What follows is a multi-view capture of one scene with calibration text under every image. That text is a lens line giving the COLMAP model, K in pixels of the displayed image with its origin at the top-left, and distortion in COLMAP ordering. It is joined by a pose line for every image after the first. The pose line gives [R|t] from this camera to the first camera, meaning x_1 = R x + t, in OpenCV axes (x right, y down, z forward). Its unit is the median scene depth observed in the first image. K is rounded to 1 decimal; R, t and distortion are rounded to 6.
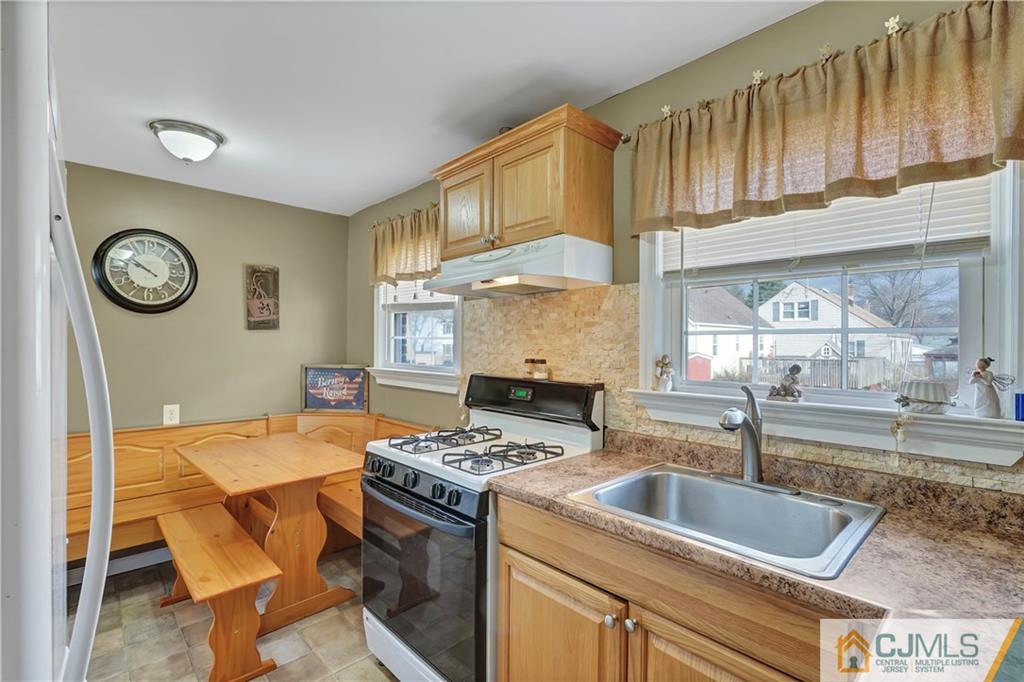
lens RADIAL K [[471.0, 0, 508.4], [0, 471.0, 341.5], [0, 0, 1]] dist [-0.004073, 0.002295]
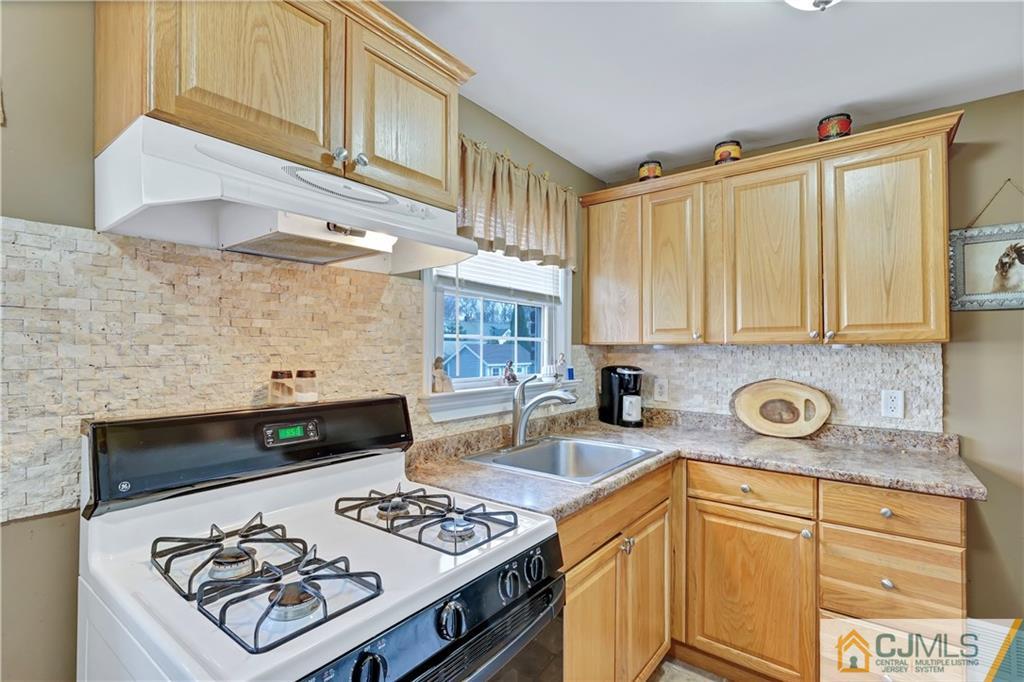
lens RADIAL K [[471.0, 0, 515.3], [0, 471.0, 340.5], [0, 0, 1]] dist [-0.004073, 0.002295]
pose [[-0.166056, 0.025780, 0.985779, -0.588339], [0.005283, 0.999667, -0.025253, 0.016700], [-0.986102, 0.001015, -0.166137, 0.846396]]
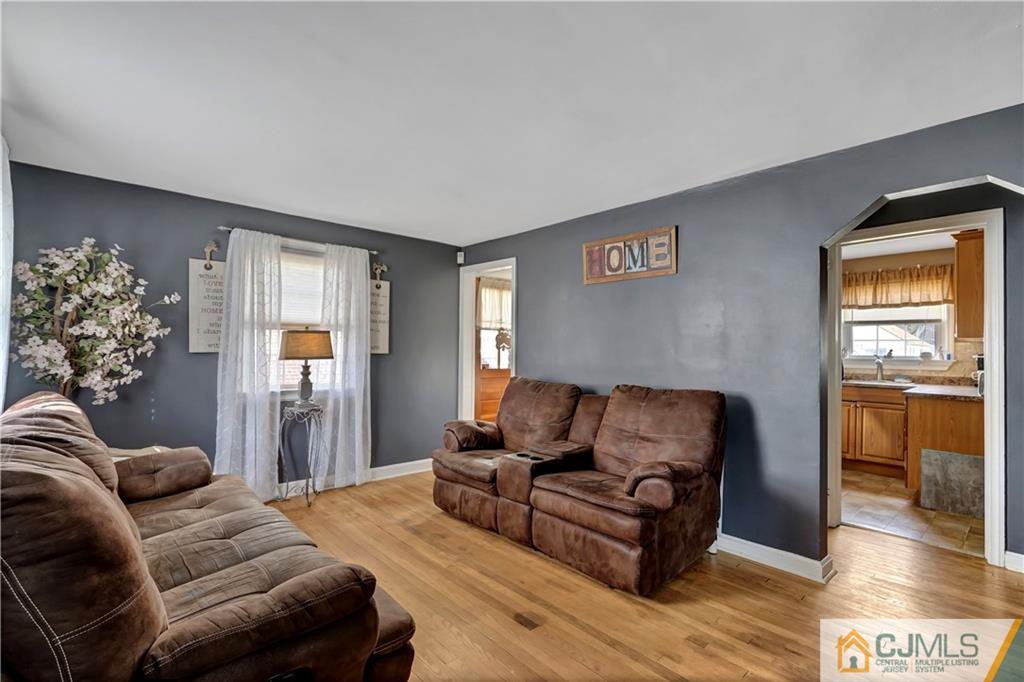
lens RADIAL K [[471.0, 0, 511.3], [0, 471.0, 343.3], [0, 0, 1]] dist [-0.004073, 0.002295]
pose [[0.999974, 0.006701, 0.002708, -1.605656], [-0.006662, 0.999878, -0.014147, 0.049359], [-0.002802, 0.014129, 0.999896, -1.804618]]
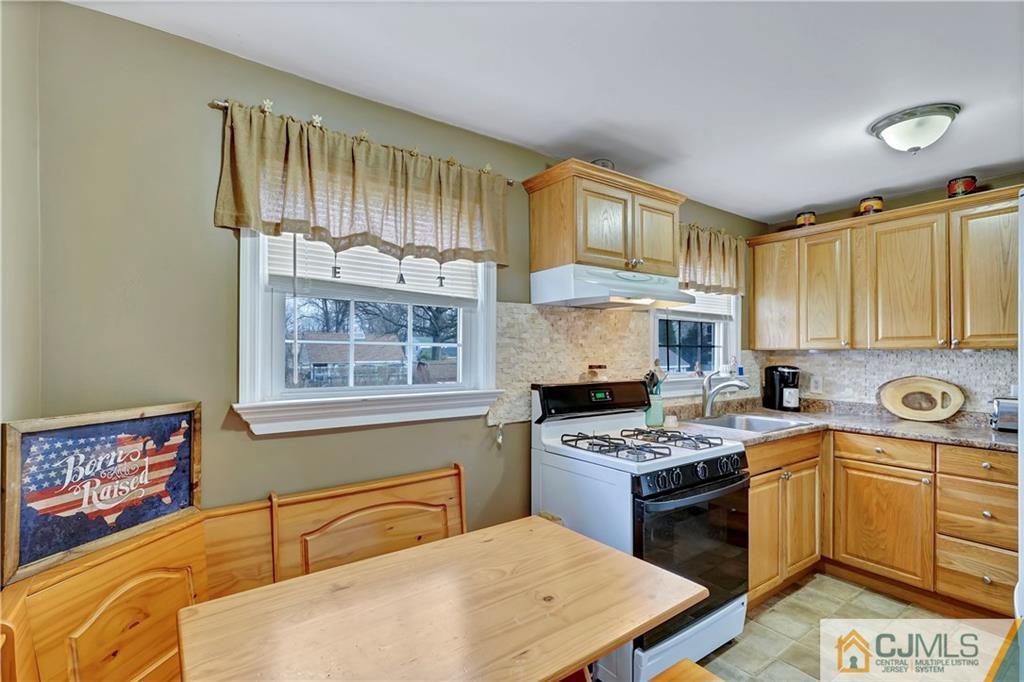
lens RADIAL K [[471.0, 0, 516.1], [0, 471.0, 349.9], [0, 0, 1]] dist [-0.004073, 0.002295]
pose [[0.123925, 0.013047, 0.992206, -1.162685], [0.006203, 0.999884, -0.013923, 0.015426], [-0.992272, 0.007880, 0.123830, 1.084569]]
